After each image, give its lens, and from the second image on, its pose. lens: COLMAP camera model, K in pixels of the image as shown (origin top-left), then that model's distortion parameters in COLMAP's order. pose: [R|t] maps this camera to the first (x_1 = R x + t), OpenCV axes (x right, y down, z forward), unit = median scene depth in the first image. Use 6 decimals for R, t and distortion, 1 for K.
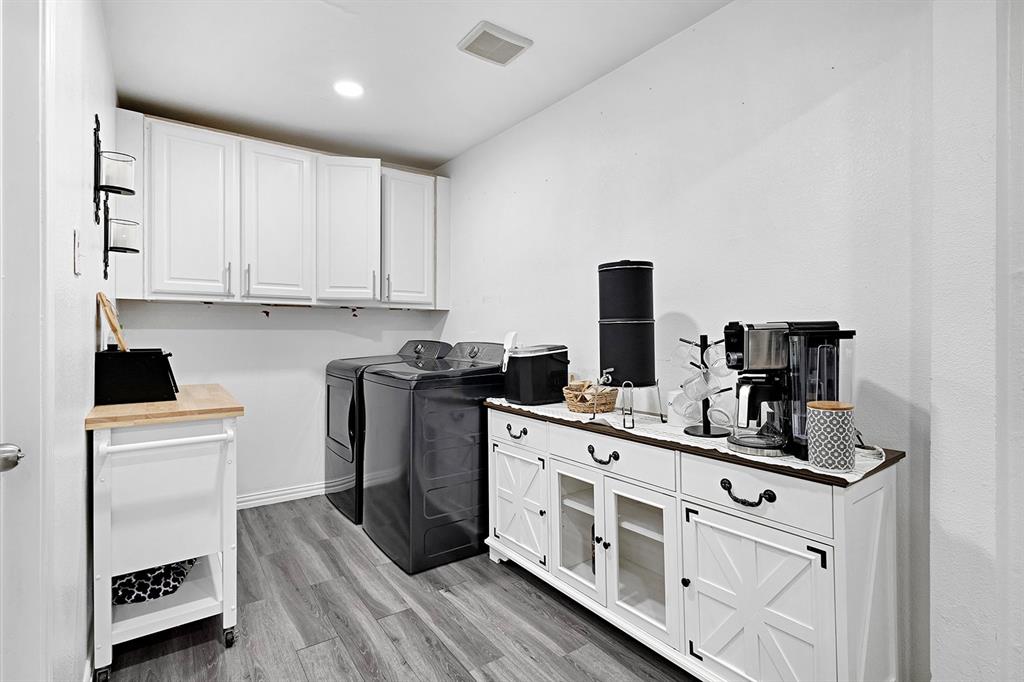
lens RADIAL K [[482.5, 0, 509.1], [0, 482.5, 336.1], [0, 0, 1]] dist [0.008639, -0.002725]
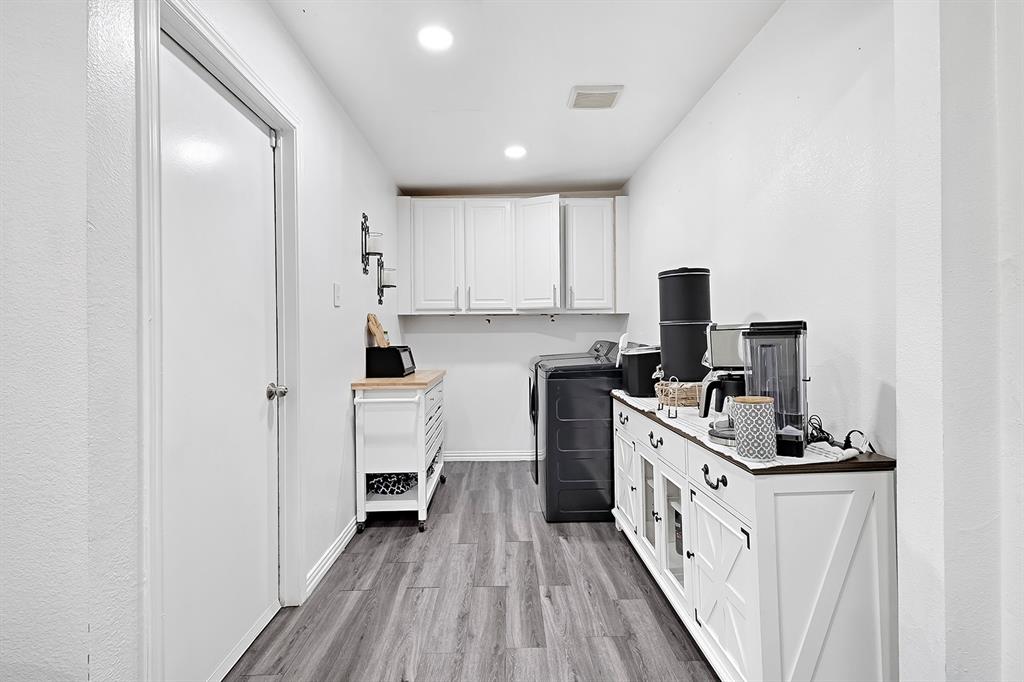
lens RADIAL K [[482.5, 0, 522.7], [0, 482.5, 338.0], [0, 0, 1]] dist [0.008639, -0.002725]
pose [[0.827130, -0.004487, -0.561993, 0.511622], [0.005776, 0.999983, 0.000517, 0.001133], [0.561981, -0.003674, 0.827142, -0.110792]]
